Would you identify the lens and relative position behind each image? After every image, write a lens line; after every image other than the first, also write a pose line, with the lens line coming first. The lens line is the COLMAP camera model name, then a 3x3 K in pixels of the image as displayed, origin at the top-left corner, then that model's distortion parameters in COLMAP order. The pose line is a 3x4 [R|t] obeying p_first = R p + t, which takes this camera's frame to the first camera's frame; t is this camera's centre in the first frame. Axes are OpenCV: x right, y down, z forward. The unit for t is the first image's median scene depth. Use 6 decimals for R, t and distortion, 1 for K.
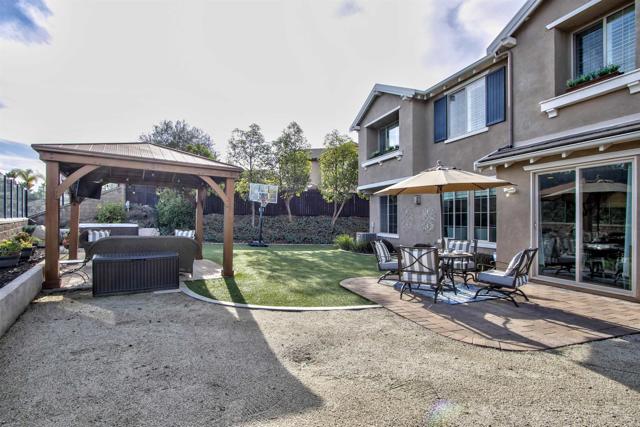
lens RADIAL K [[297.2, 0, 319.9], [0, 297.2, 216.2], [0, 0, 1]] dist [-0.011146, 0.002265]
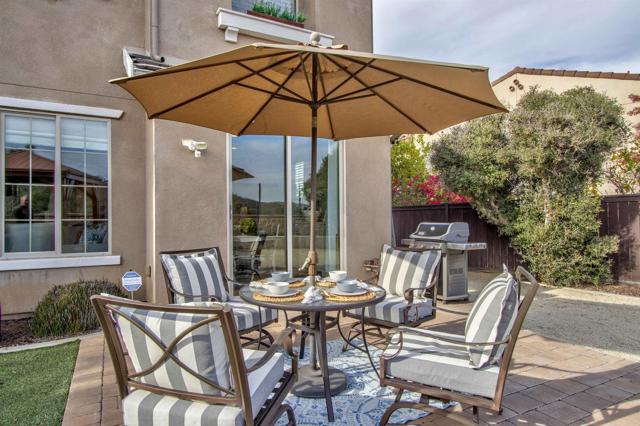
lens RADIAL K [[388.3, 0, 319.5], [0, 388.3, 212.7], [0, 0, 1]] dist [0.022473, 0.000789]
pose [[-0.112658, 0.001569, 0.993633, -0.060342], [-0.007926, 0.999966, -0.002478, 0.030935], [-0.993602, -0.008154, -0.112642, 0.909895]]
